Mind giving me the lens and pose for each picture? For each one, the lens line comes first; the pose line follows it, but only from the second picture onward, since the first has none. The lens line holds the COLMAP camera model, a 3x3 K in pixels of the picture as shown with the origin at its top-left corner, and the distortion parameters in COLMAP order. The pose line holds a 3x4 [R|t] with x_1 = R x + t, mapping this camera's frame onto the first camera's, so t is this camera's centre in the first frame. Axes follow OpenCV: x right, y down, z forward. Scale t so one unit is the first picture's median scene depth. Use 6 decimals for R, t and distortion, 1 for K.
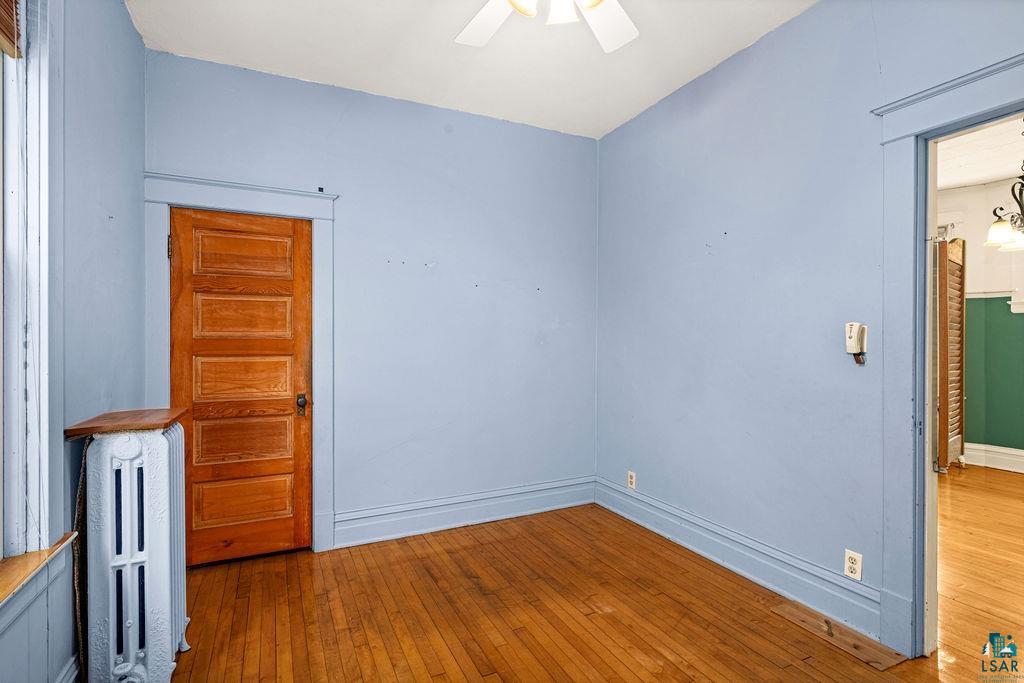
lens RADIAL K [[501.0, 0, 509.3], [0, 501.0, 340.4], [0, 0, 1]] dist [0.002491, 0.002548]
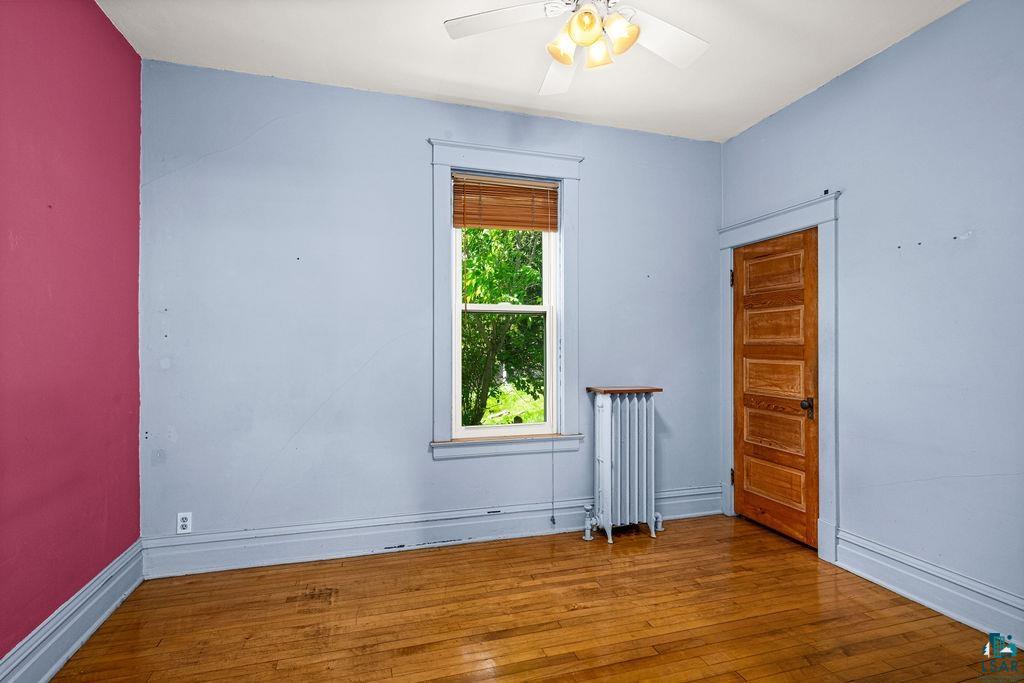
lens RADIAL K [[501.0, 0, 509.5], [0, 501.0, 346.0], [0, 0, 1]] dist [0.002491, 0.002548]
pose [[-0.164372, 0.000282, -0.986398, 0.724786], [0.003726, 0.999993, -0.000335, -0.001618], [0.986391, -0.003731, -0.164372, 0.571700]]
